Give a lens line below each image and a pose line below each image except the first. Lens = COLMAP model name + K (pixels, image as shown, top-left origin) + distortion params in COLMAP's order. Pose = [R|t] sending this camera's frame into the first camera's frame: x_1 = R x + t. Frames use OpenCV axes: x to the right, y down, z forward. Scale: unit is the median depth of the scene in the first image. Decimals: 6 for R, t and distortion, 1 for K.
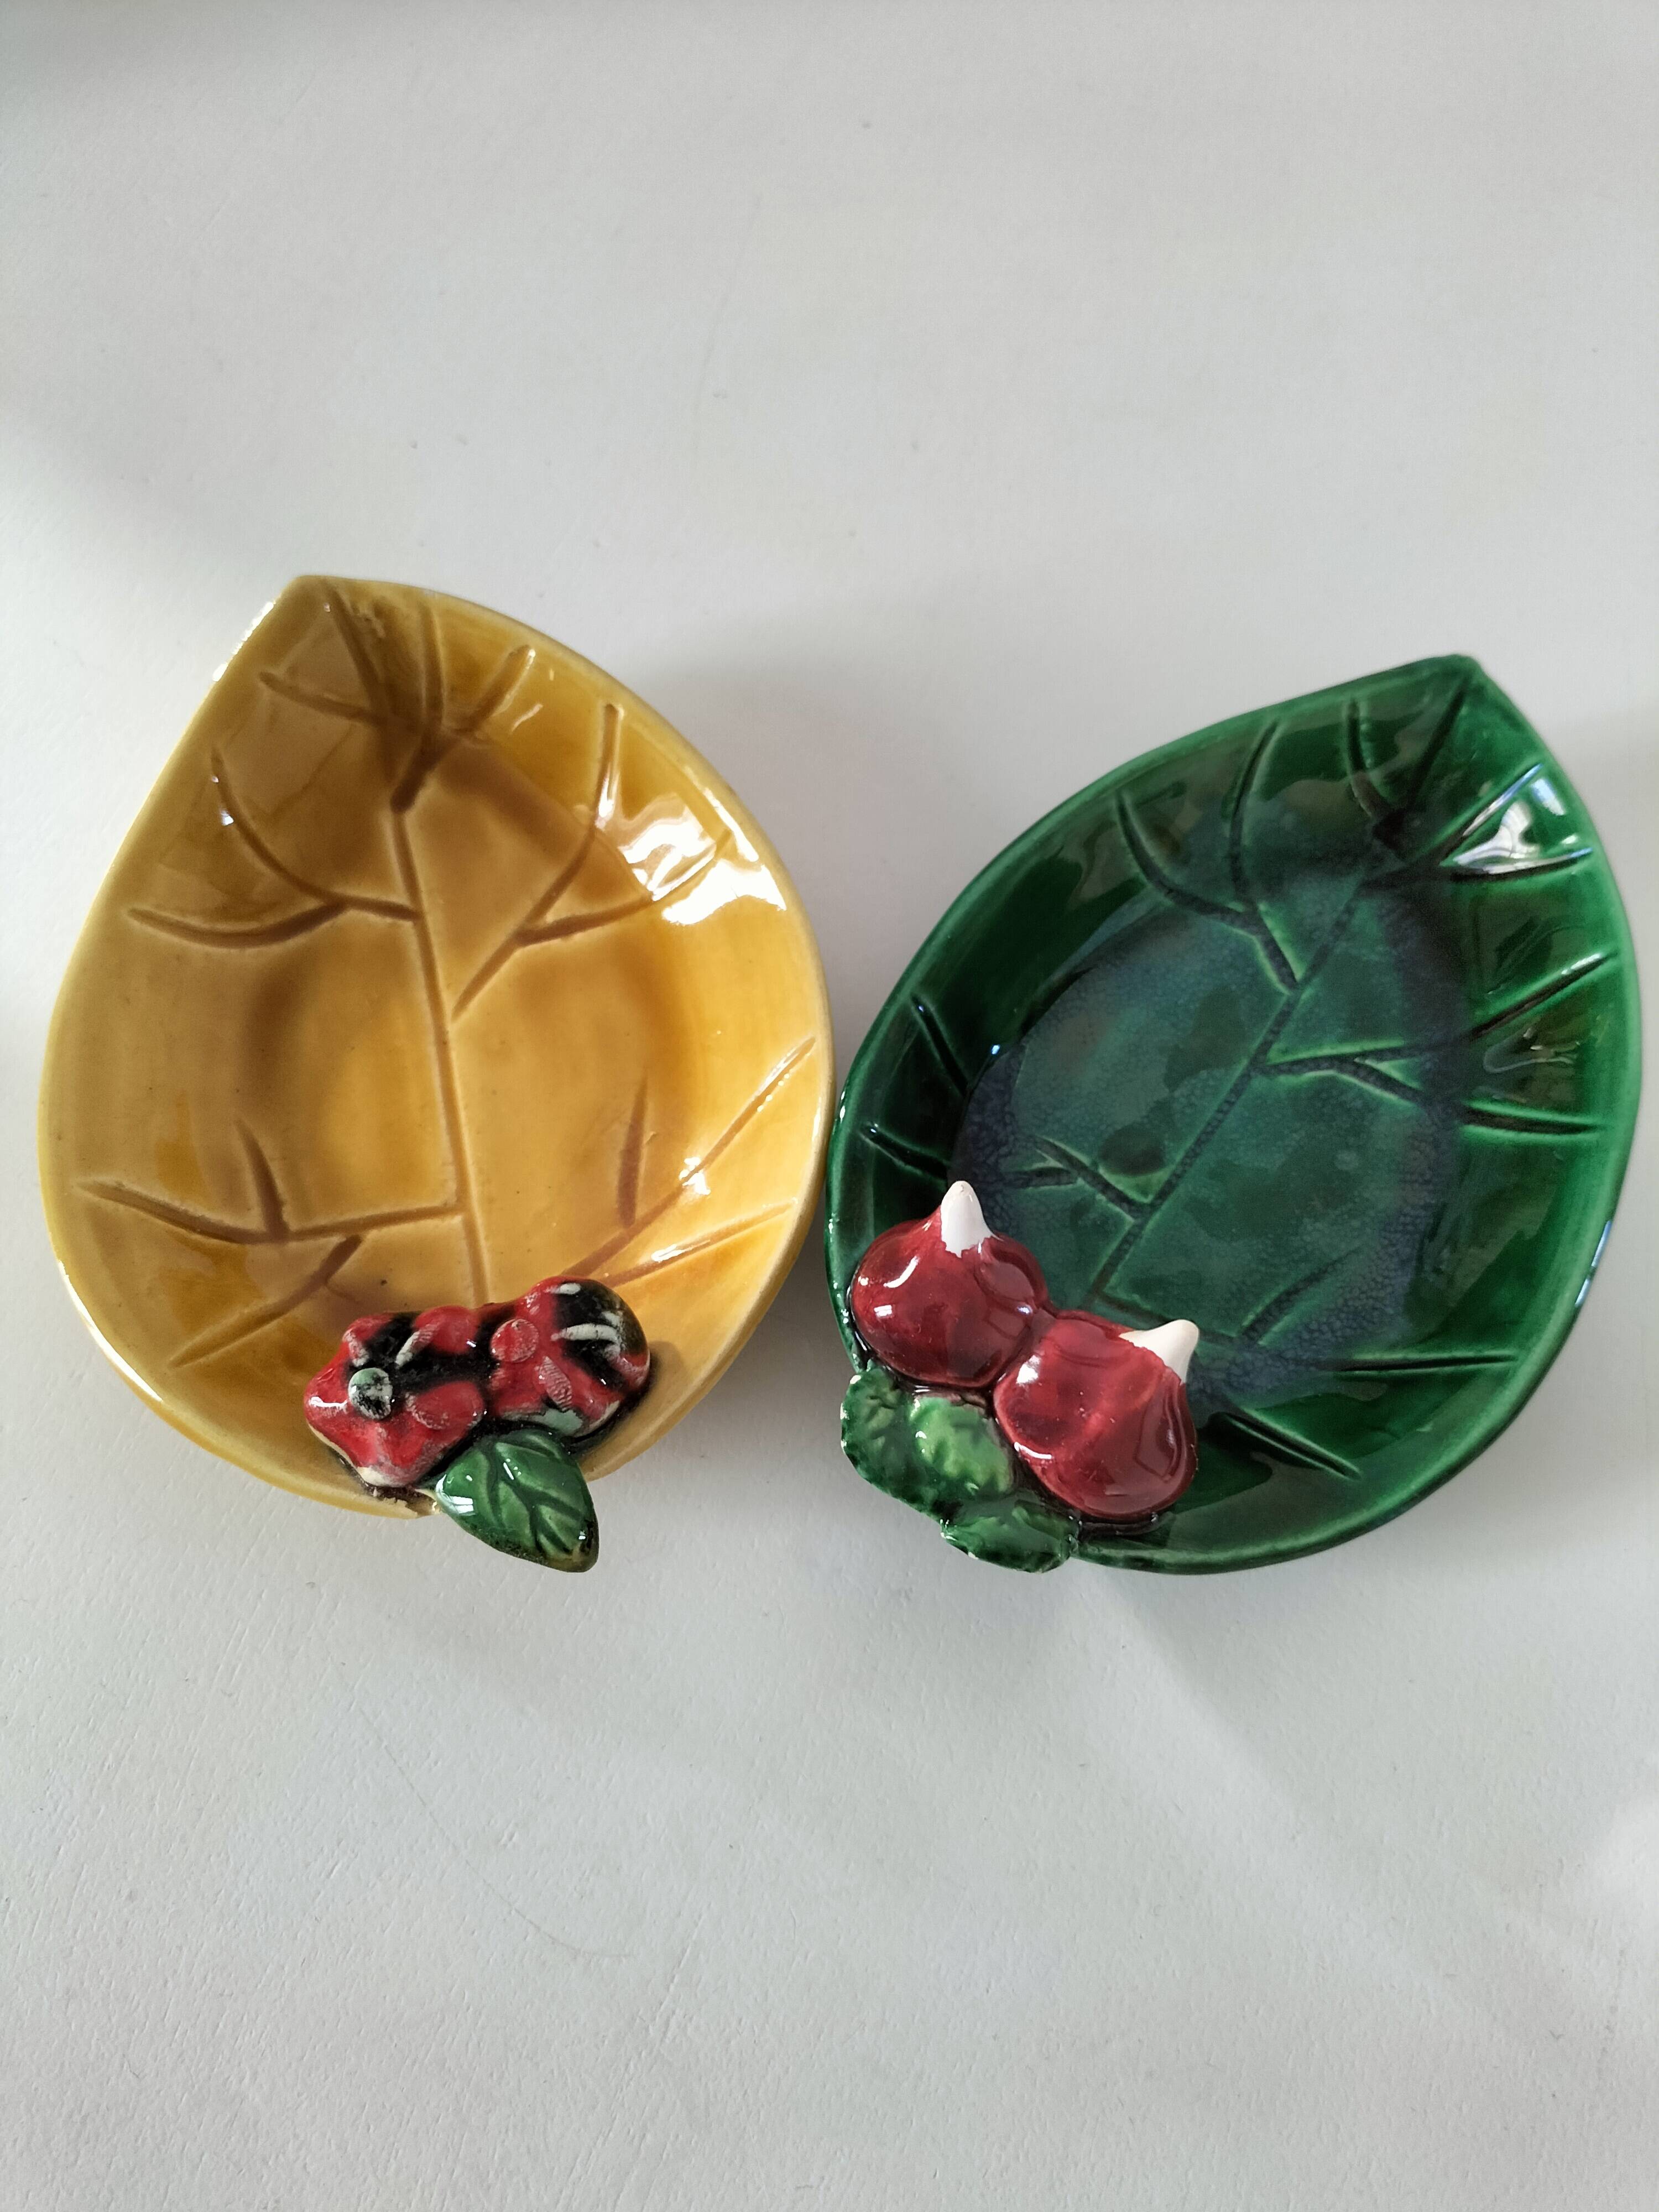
lens RADIAL K [[1768.7, 0, 829.5], [0, 1768.7, 1106.0], [0, 0, 1]] dist [0.122875, -0.369919]
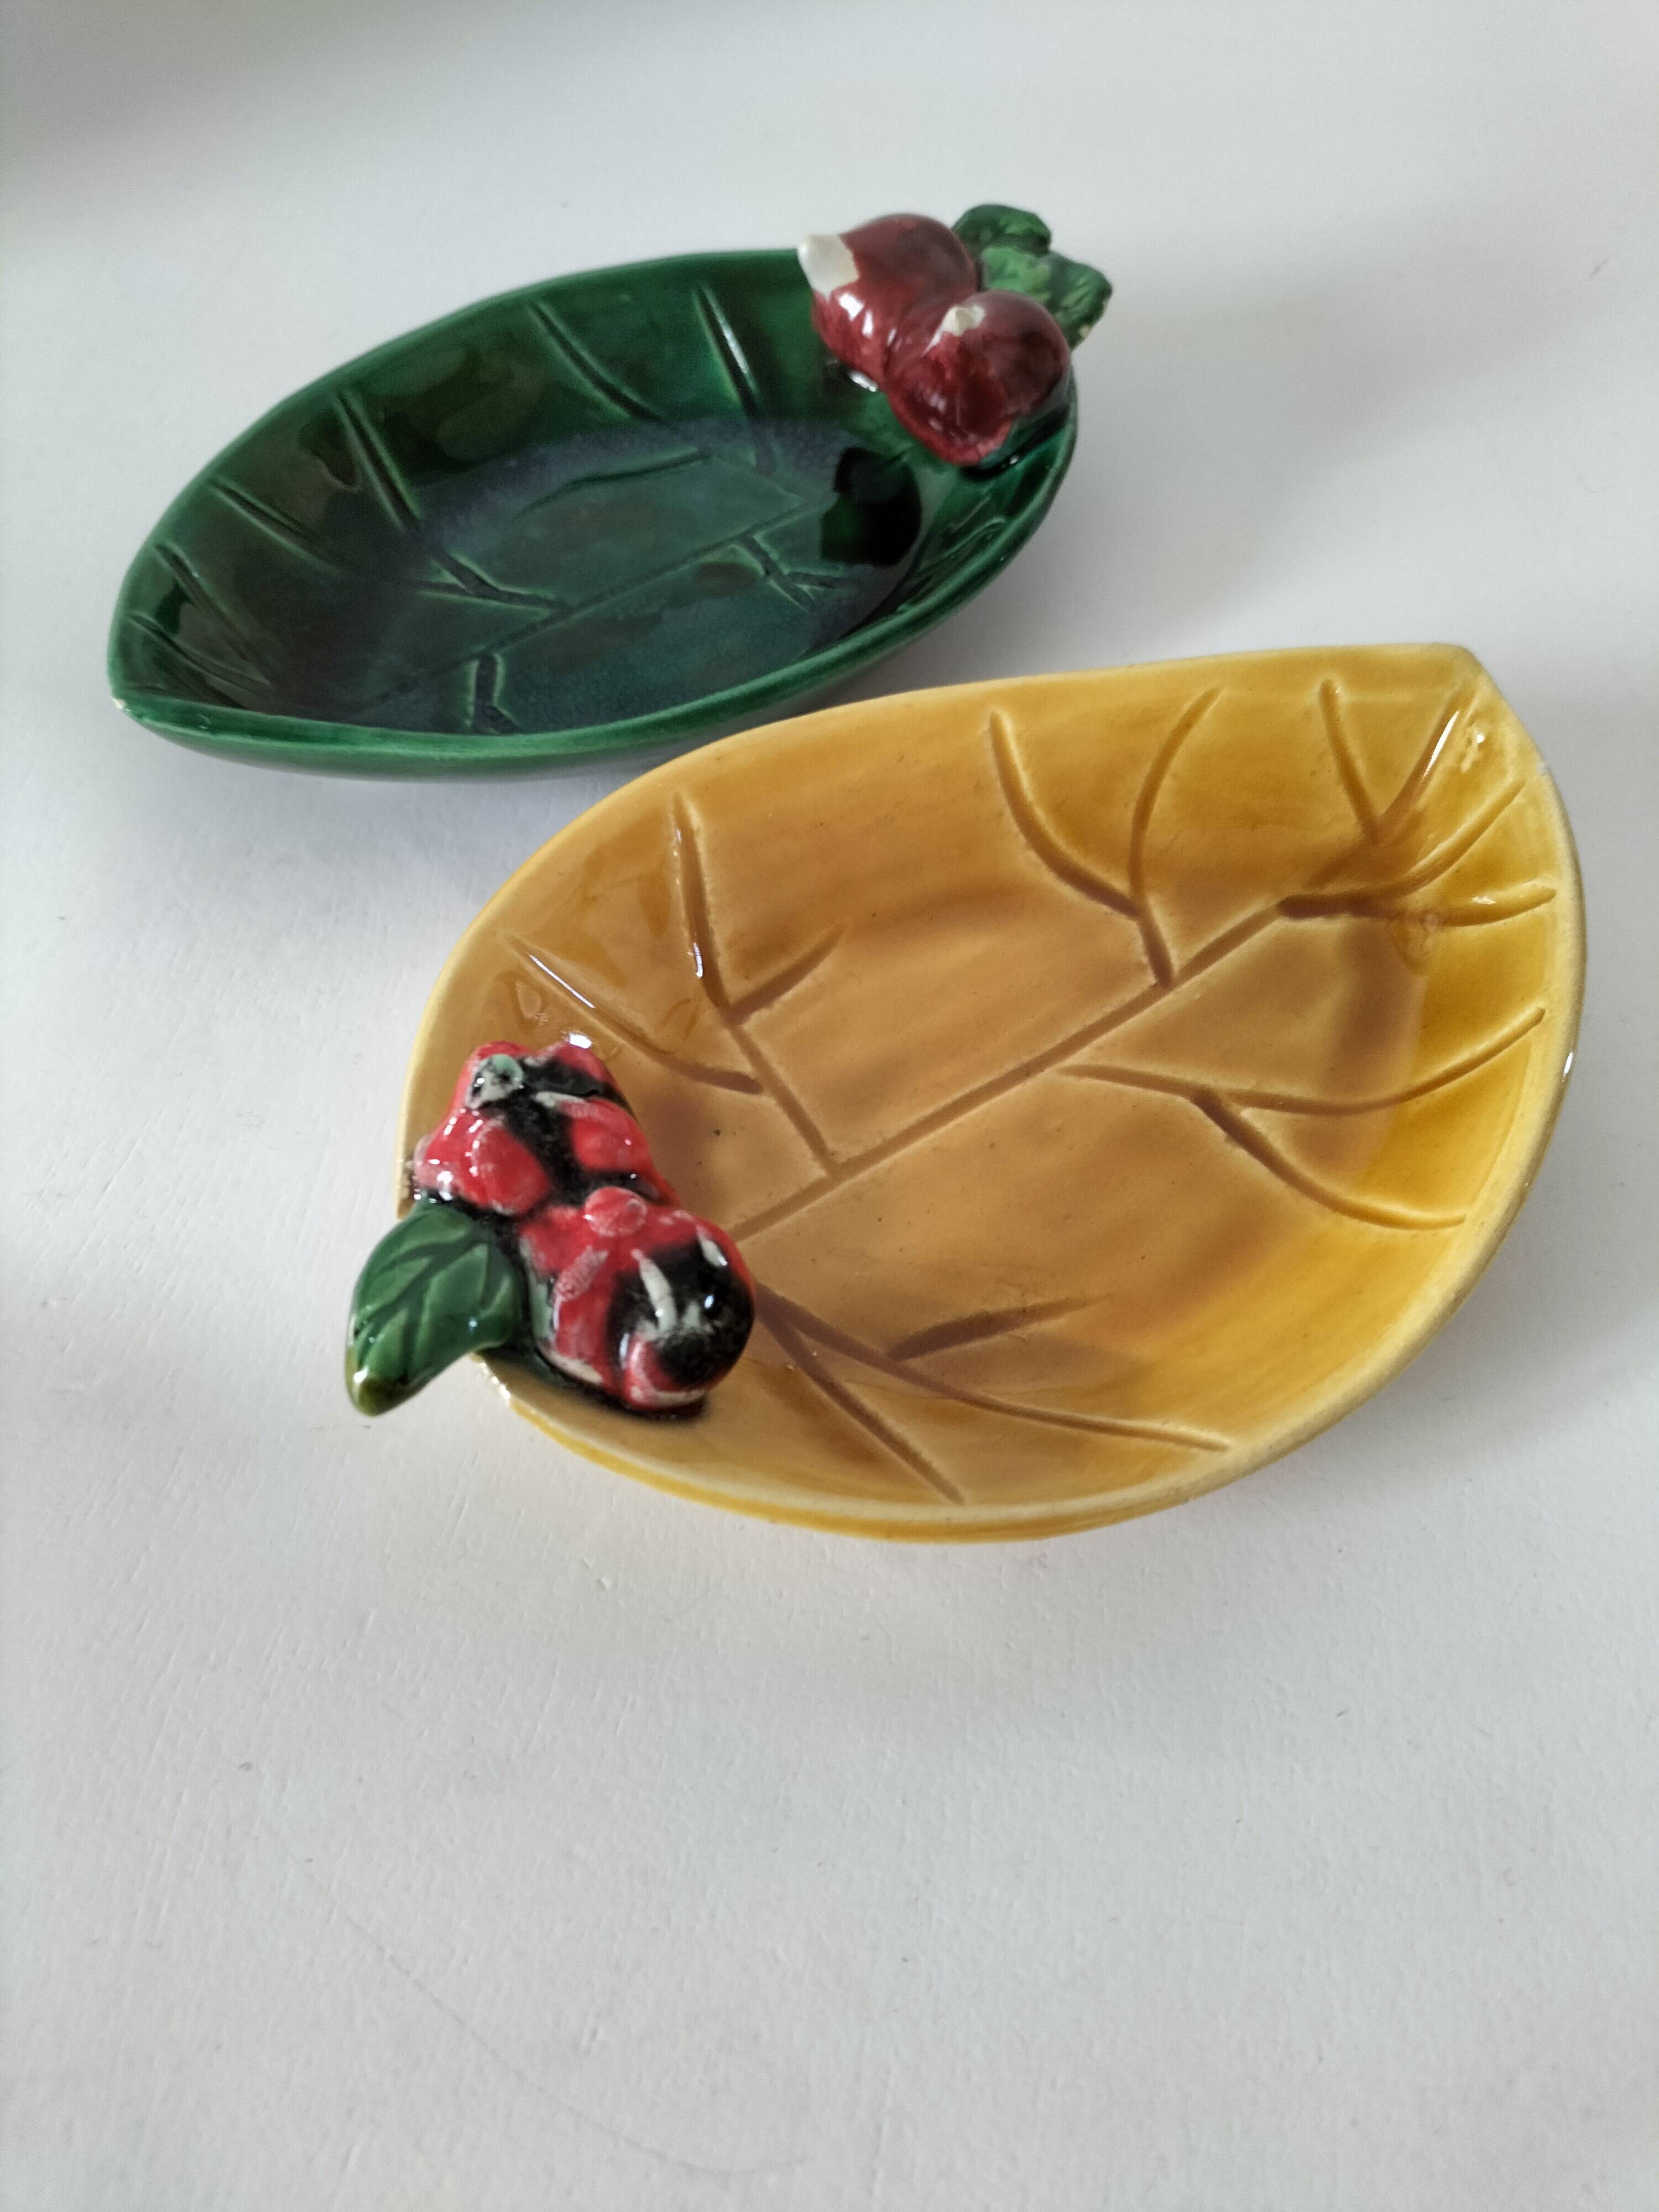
lens RADIAL K [[1730.1, 0, 806.7], [0, 1730.1, 1092.2], [0, 0, 1]] dist [0.093892, -0.243904]
pose [[0.329849, 0.745980, -0.578544, 0.229706], [-0.855286, 0.495559, 0.151348, -0.072432], [0.399606, 0.444898, 0.801487, 0.388459]]
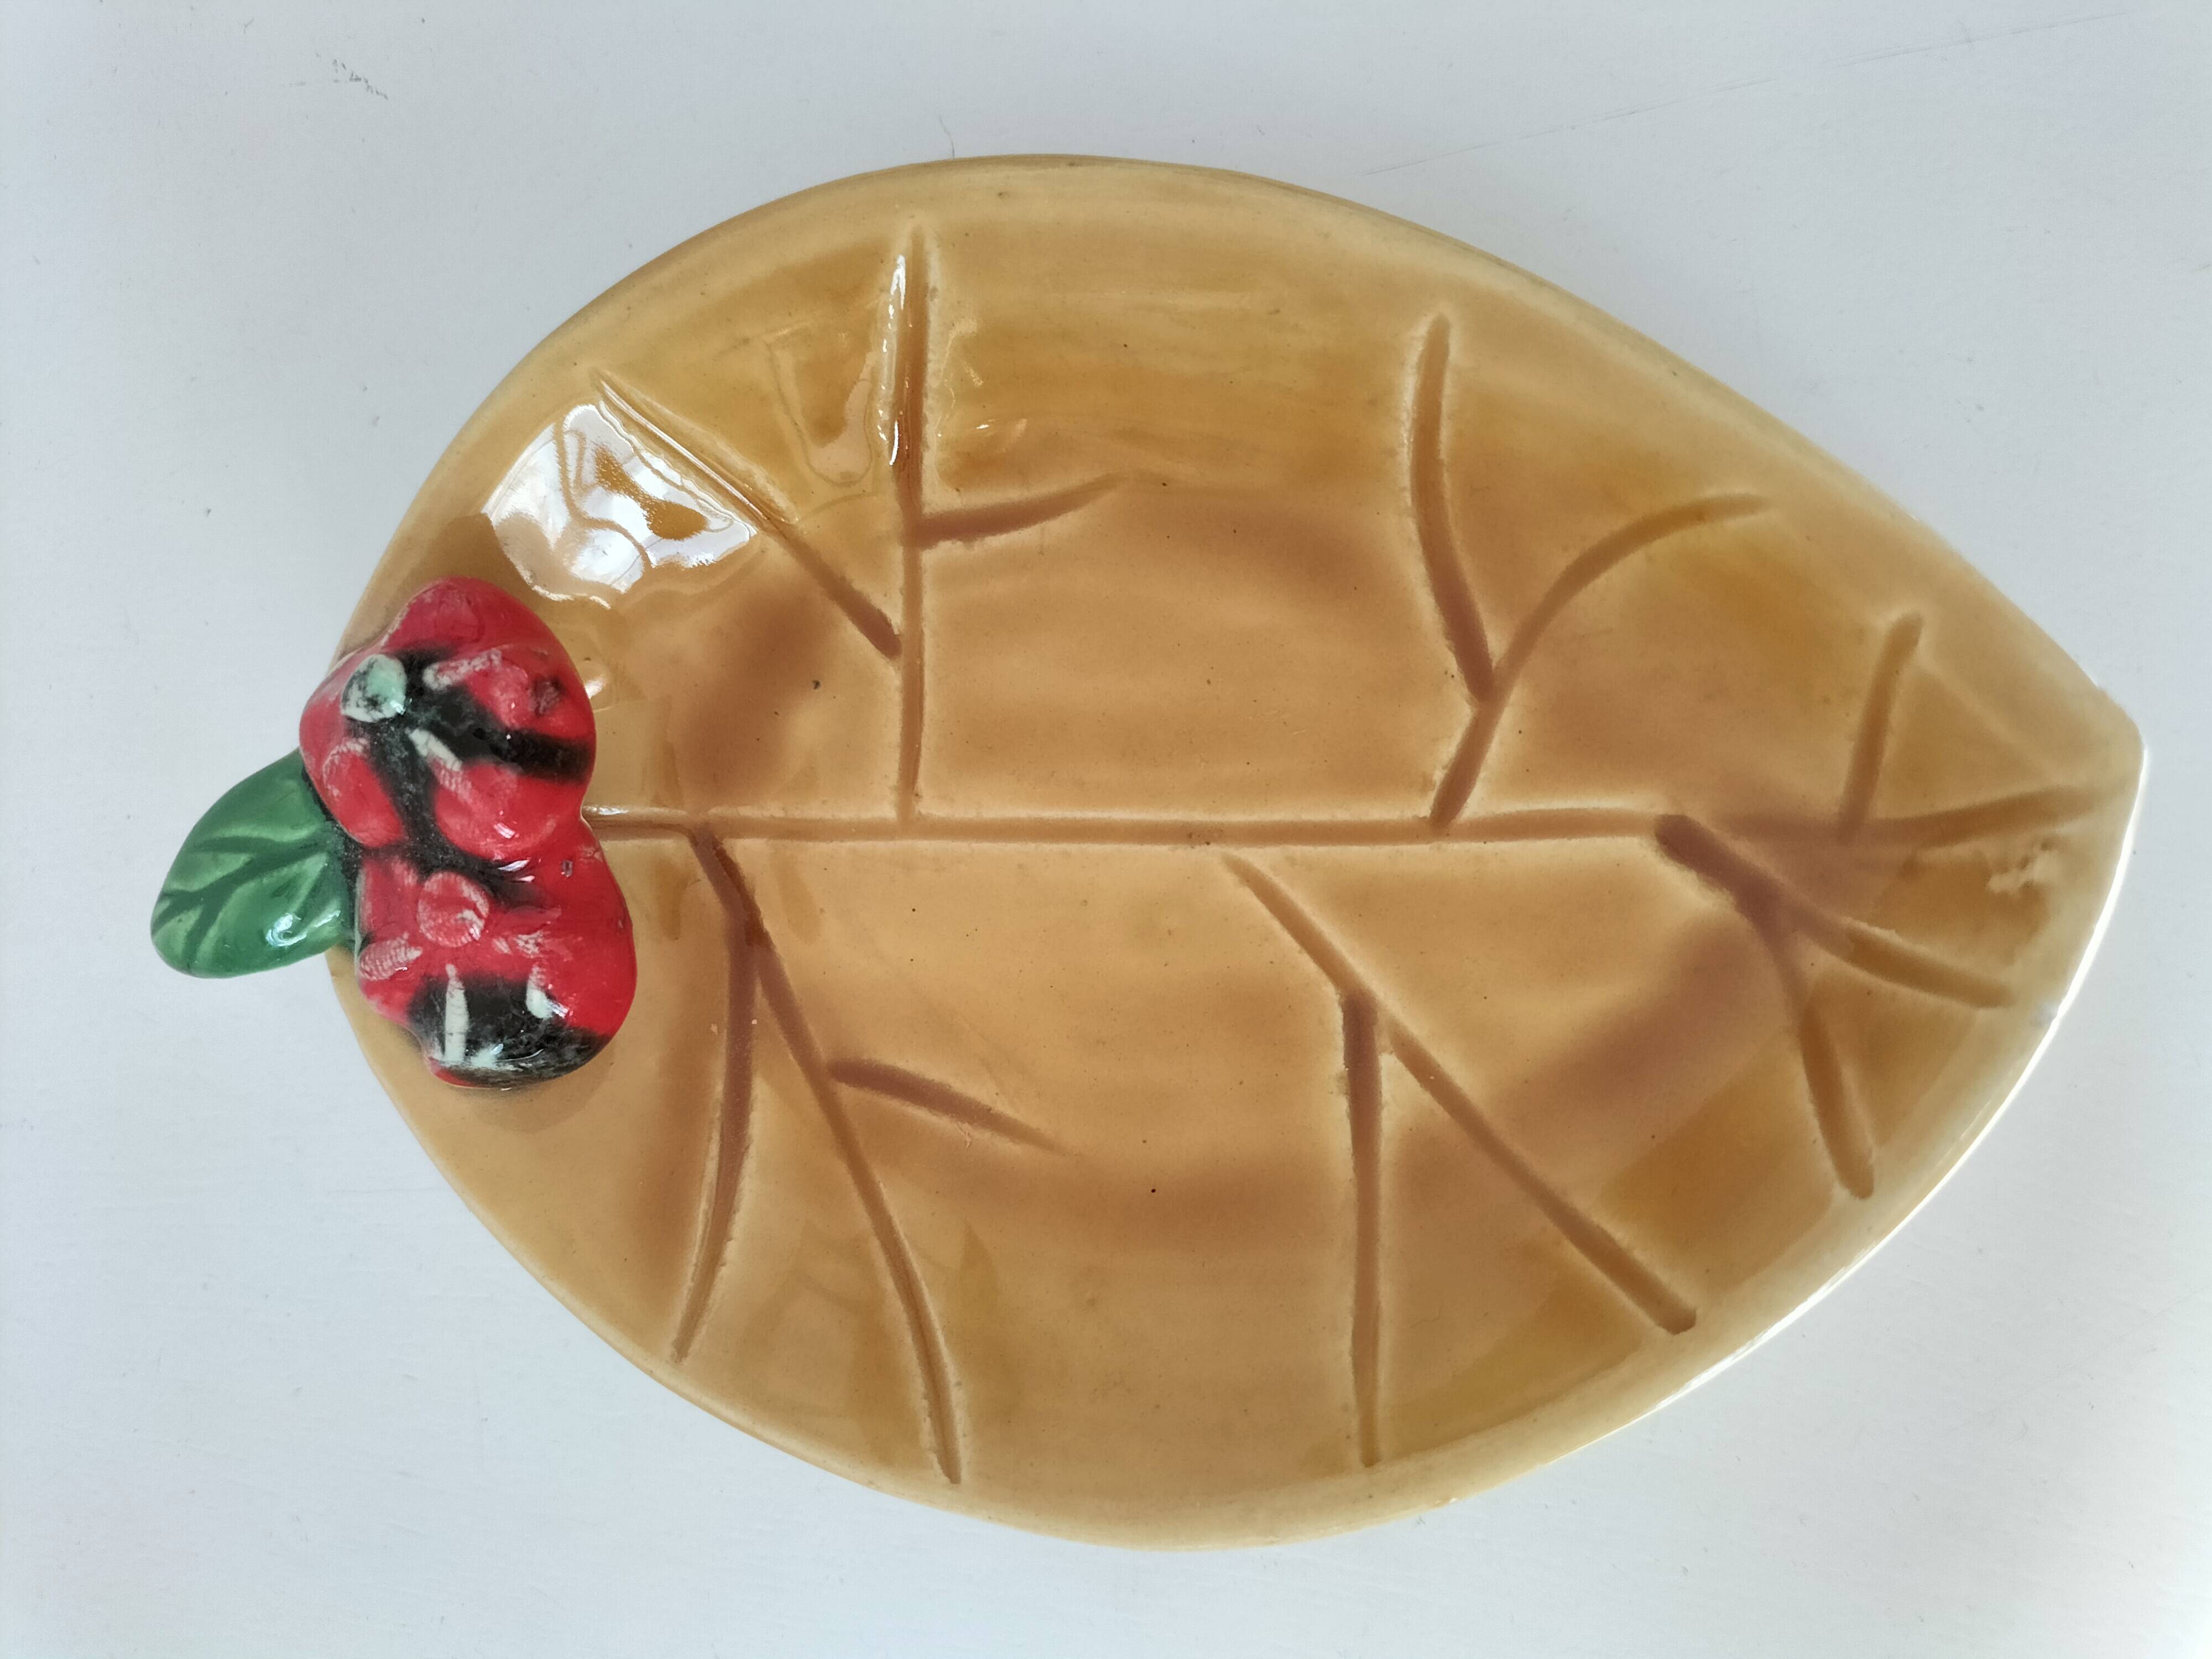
lens RADIAL K [[1754.0, 0, 1118.1], [0, 1754.0, 843.7], [0, 0, 1]] dist [0.053552, -0.177348]
pose [[-0.220622, 0.974074, 0.050049, -0.268127], [-0.793741, -0.209125, 0.571175, -0.388996], [0.566834, 0.086288, 0.819301, 0.582569]]
